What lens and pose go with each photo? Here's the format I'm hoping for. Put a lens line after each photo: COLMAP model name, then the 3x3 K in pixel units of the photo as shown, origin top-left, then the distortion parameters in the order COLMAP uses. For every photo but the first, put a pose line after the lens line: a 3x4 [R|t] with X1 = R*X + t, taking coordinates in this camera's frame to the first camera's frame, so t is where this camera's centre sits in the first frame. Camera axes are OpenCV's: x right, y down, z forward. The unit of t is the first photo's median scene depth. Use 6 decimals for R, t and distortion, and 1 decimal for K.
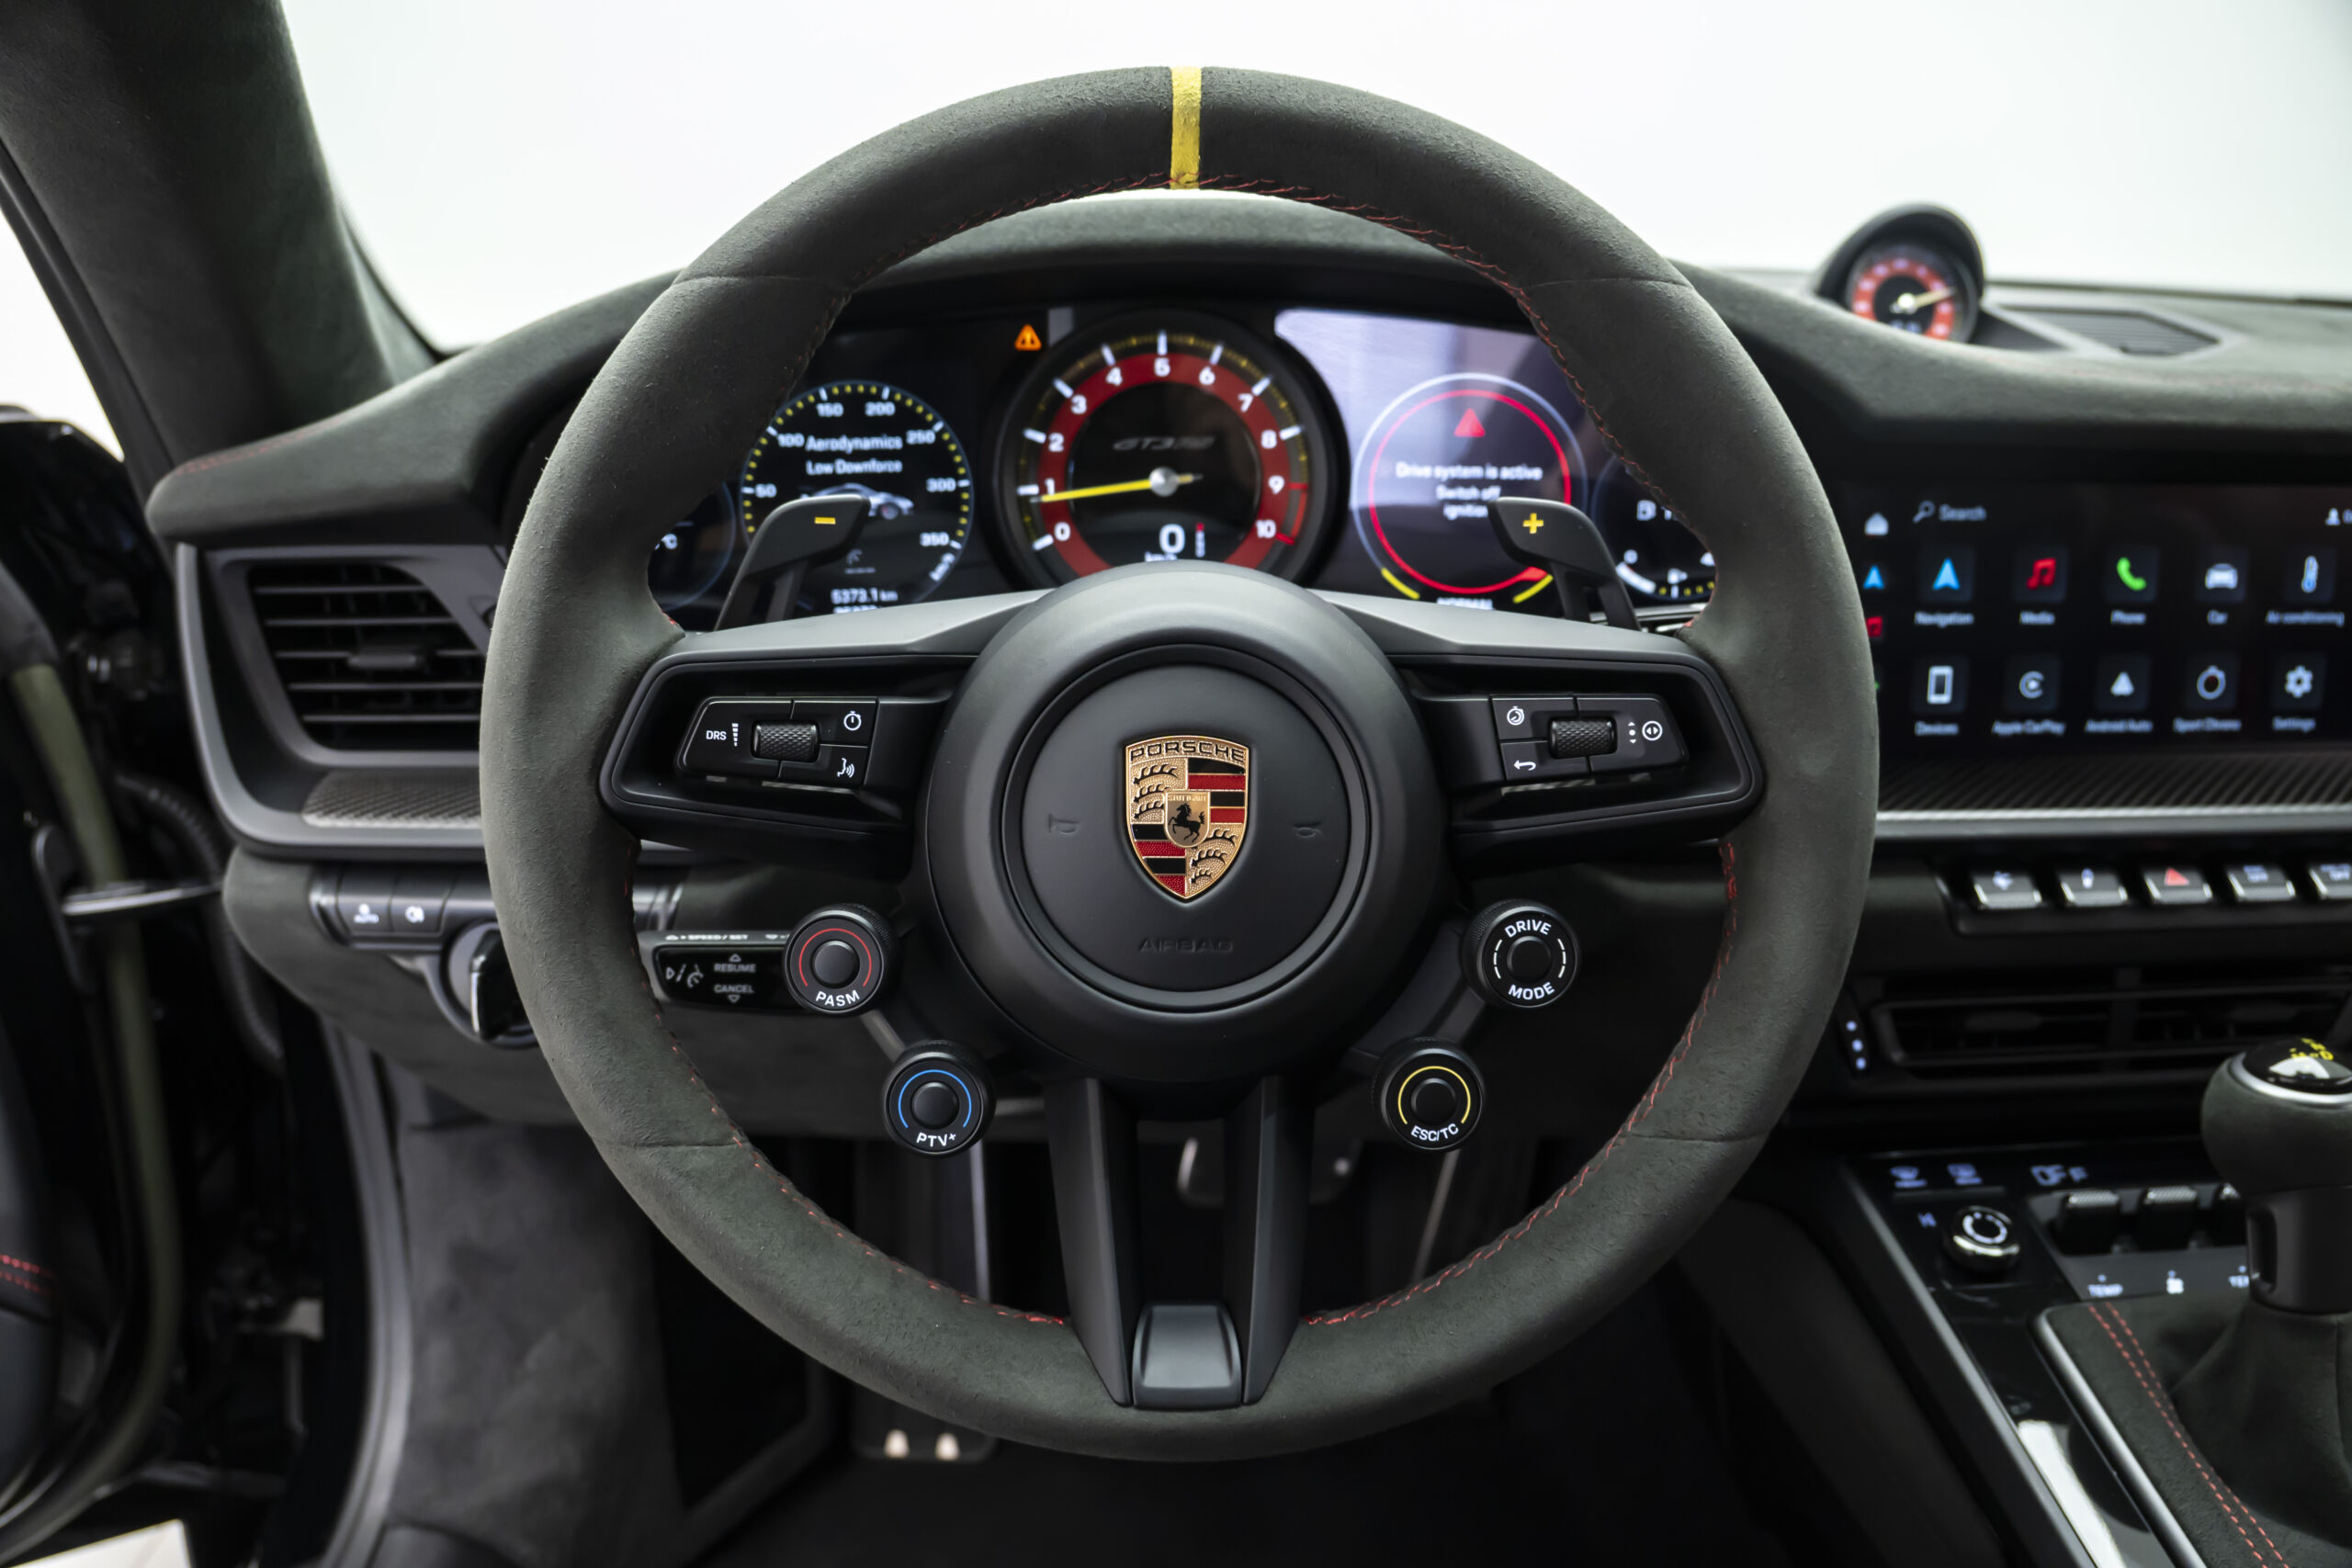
lens RADIAL K [[1855.0, 0, 1172.0], [0, 1855.0, 817.4], [0, 0, 1]] dist [-0.154504, 0.056417]
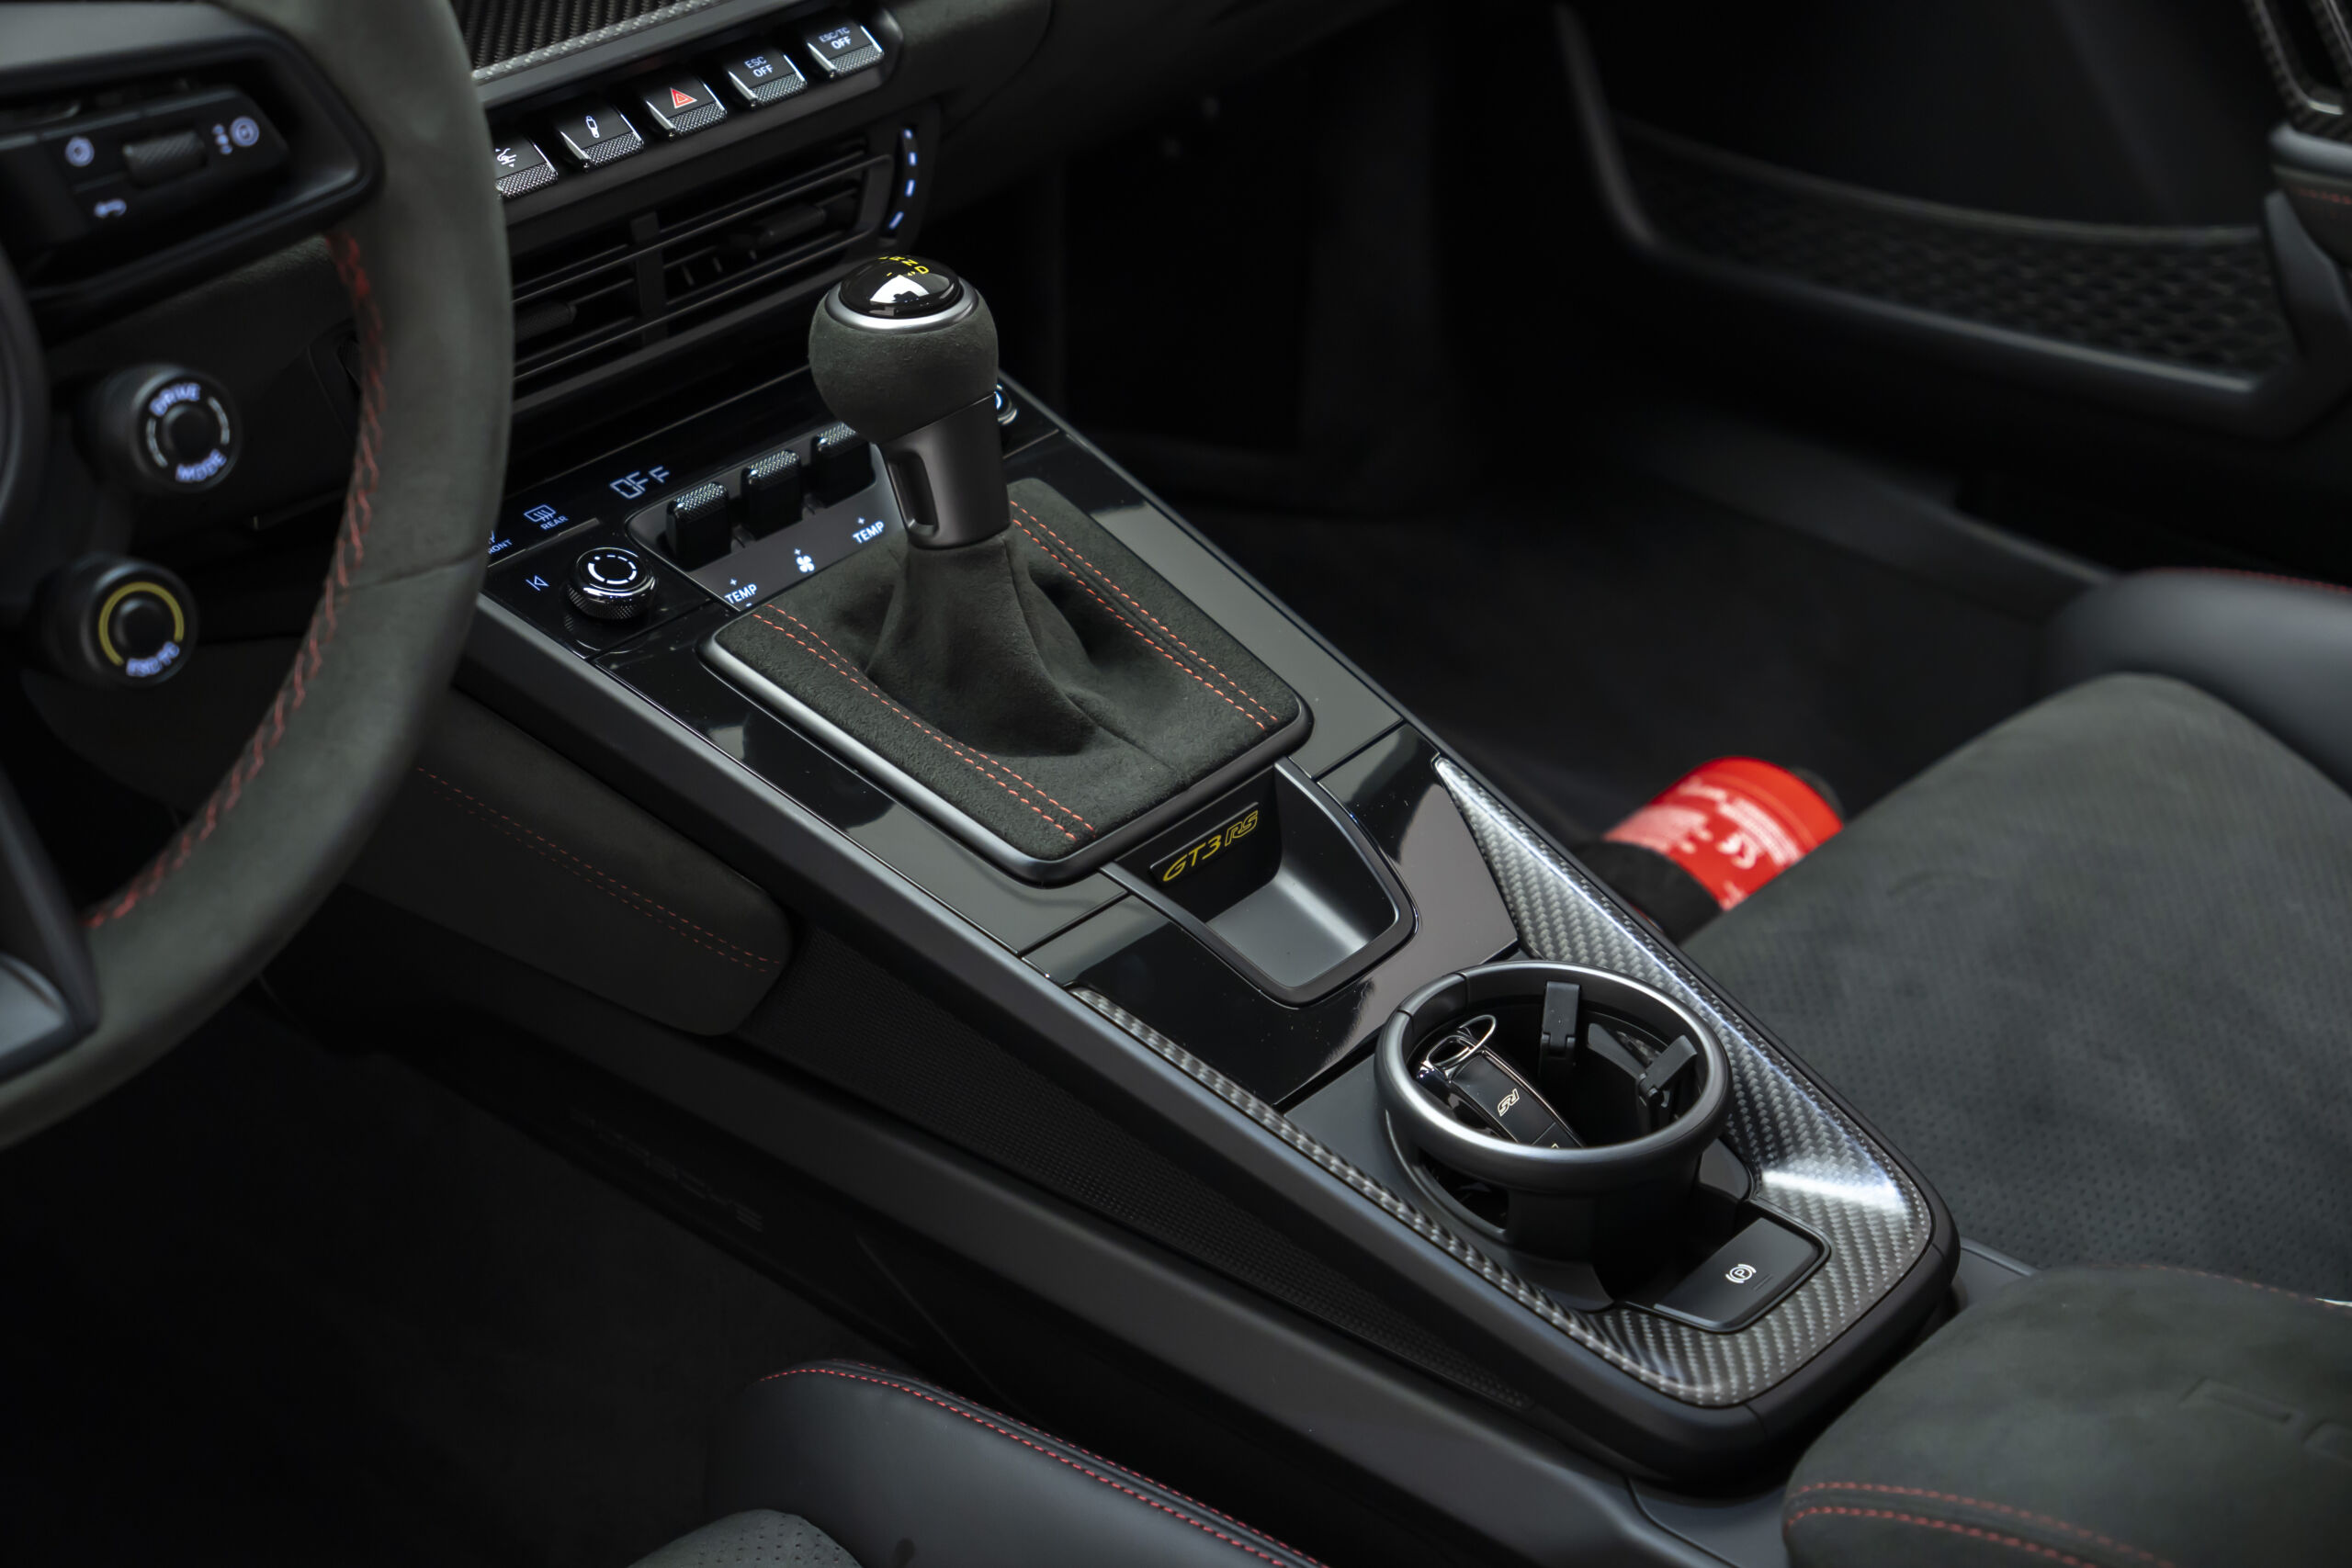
lens RADIAL K [[3793.2, 0, 1172.8], [0, 3793.2, 797.1], [0, 0, 1]] dist [0.280825, 0.000000]
pose [[0.681048, -0.368644, 0.632673, -0.522061], [0.200683, 0.924913, 0.322898, -0.191696], [-0.704202, -0.092943, 0.703890, -0.450083]]
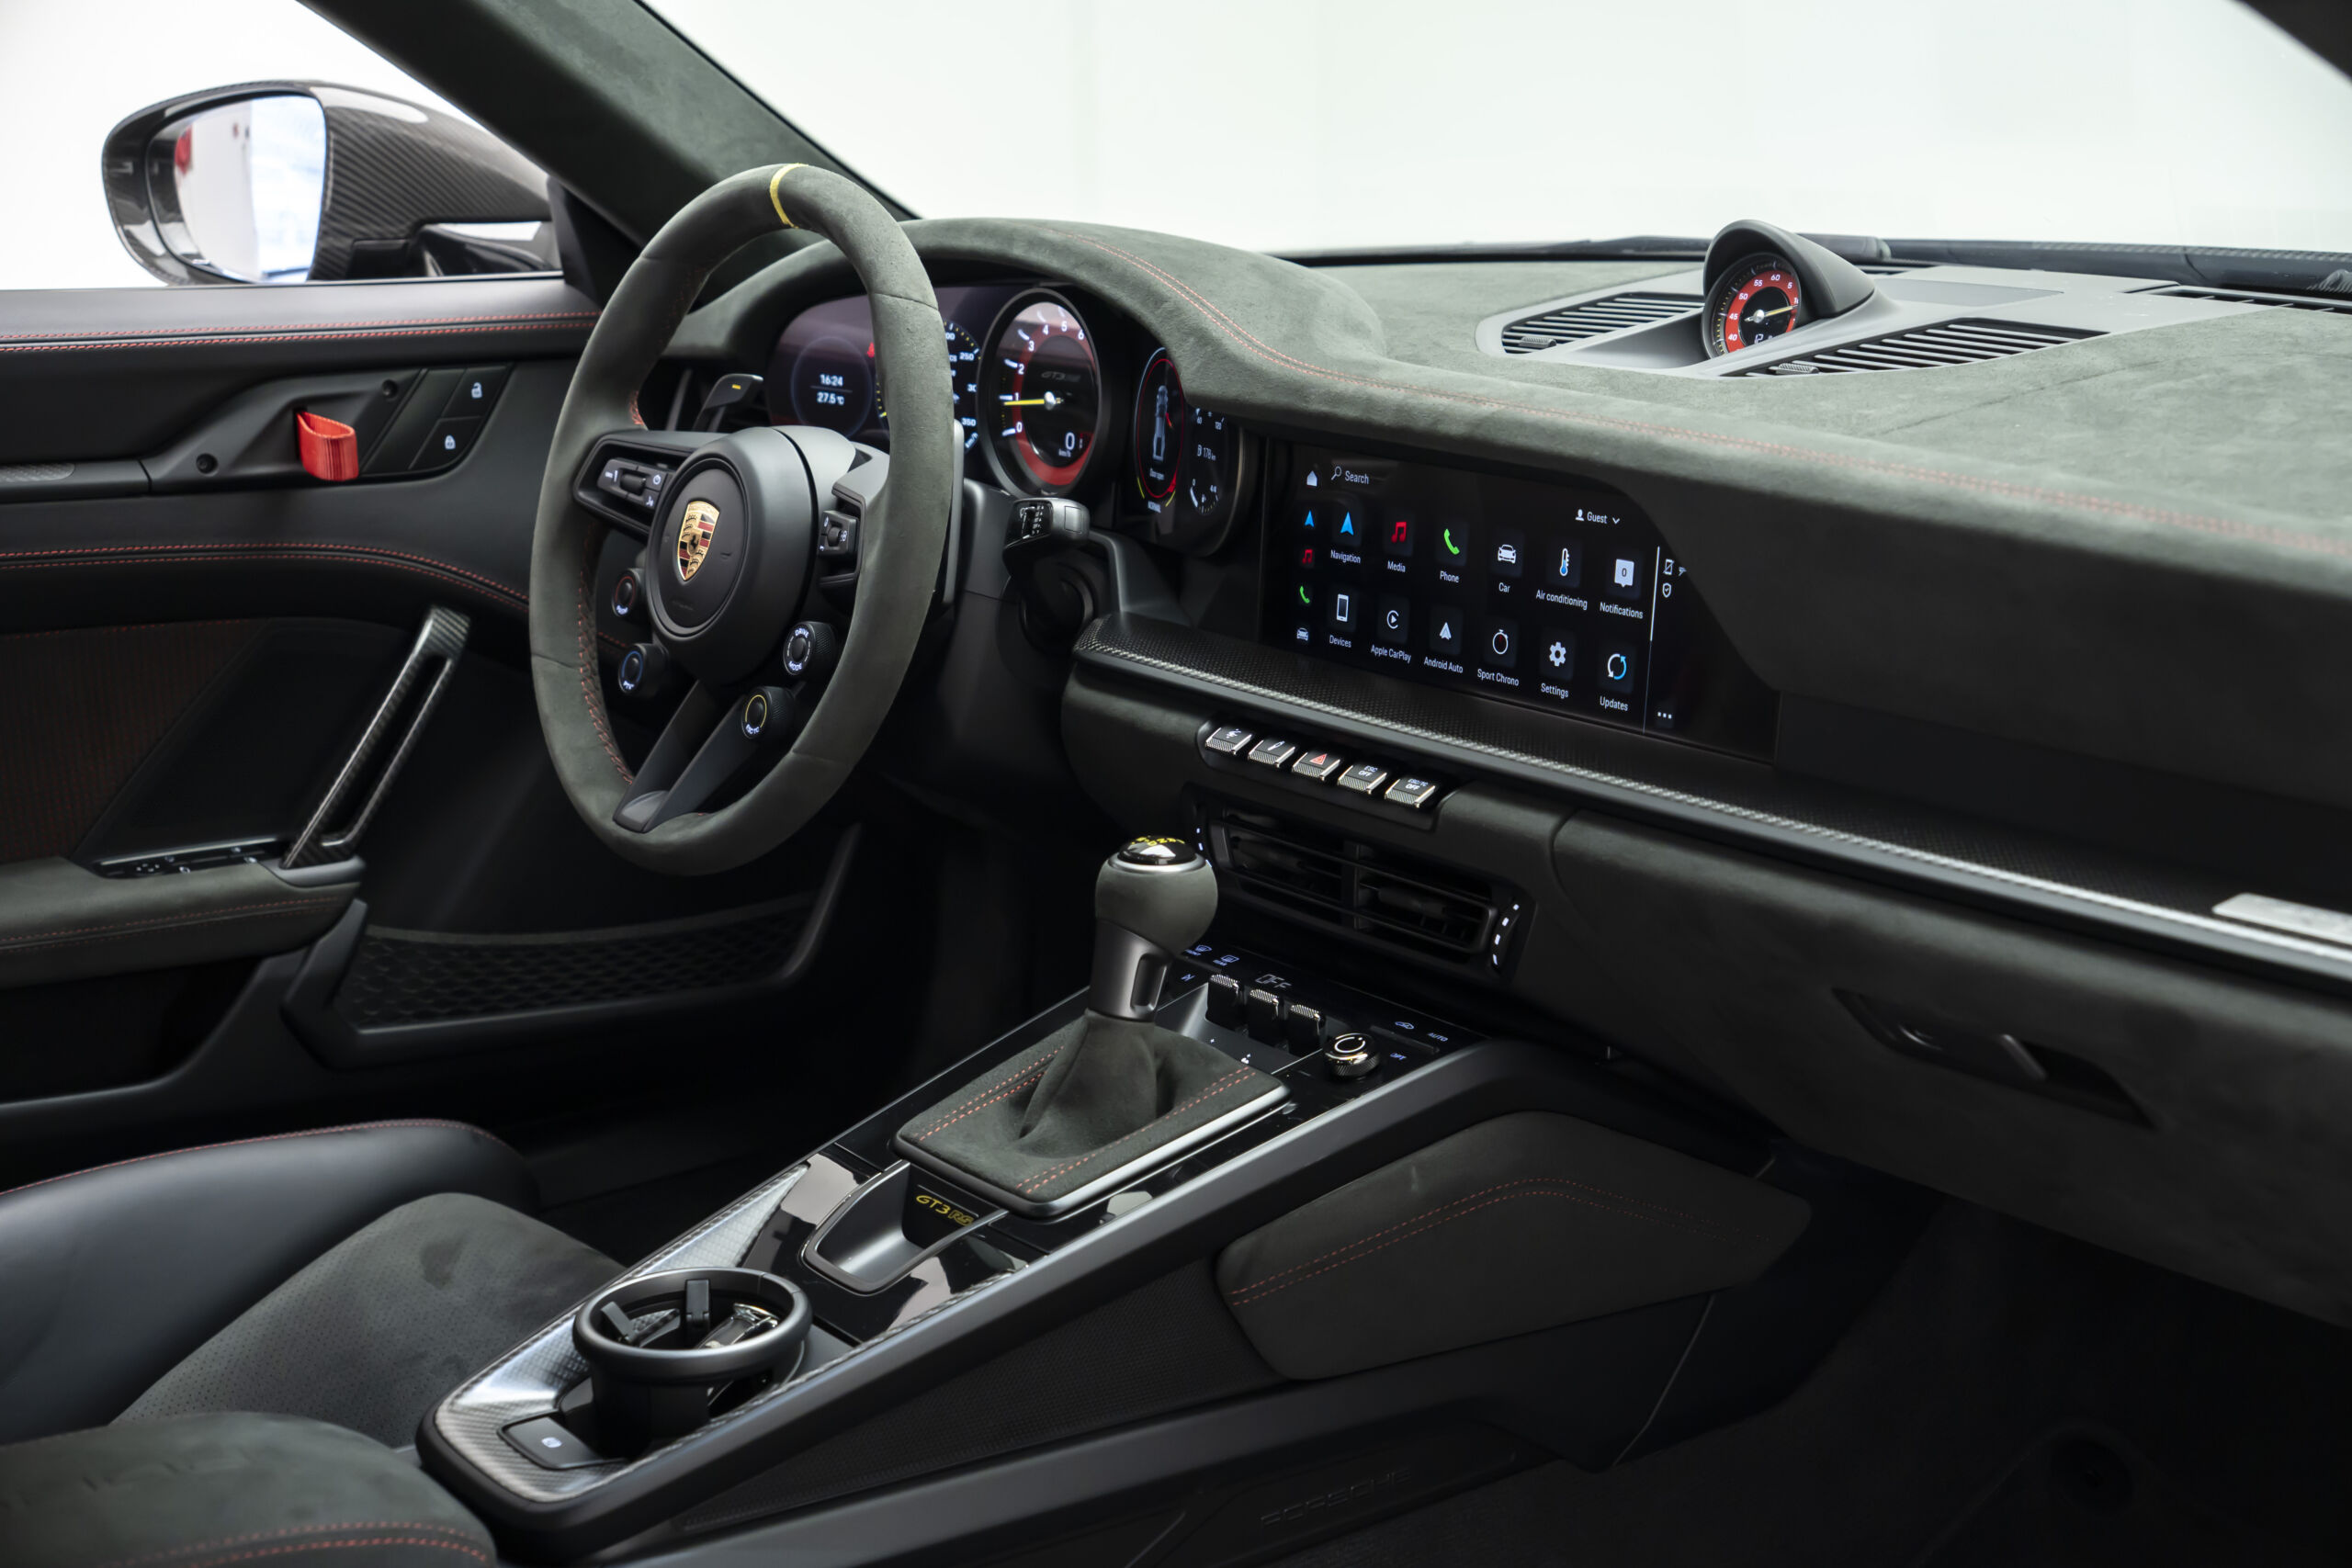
lens RADIAL K [[3236.8, 0, 1177.4], [0, 3236.8, 785.1], [0, 0, 1]] dist [0.049454, 0.000000]
pose [[0.575597, 0.195834, -0.793938, 2.304984], [-0.249260, 0.966714, 0.057741, -0.056574], [0.778818, 0.164661, 0.605251, -0.502745]]
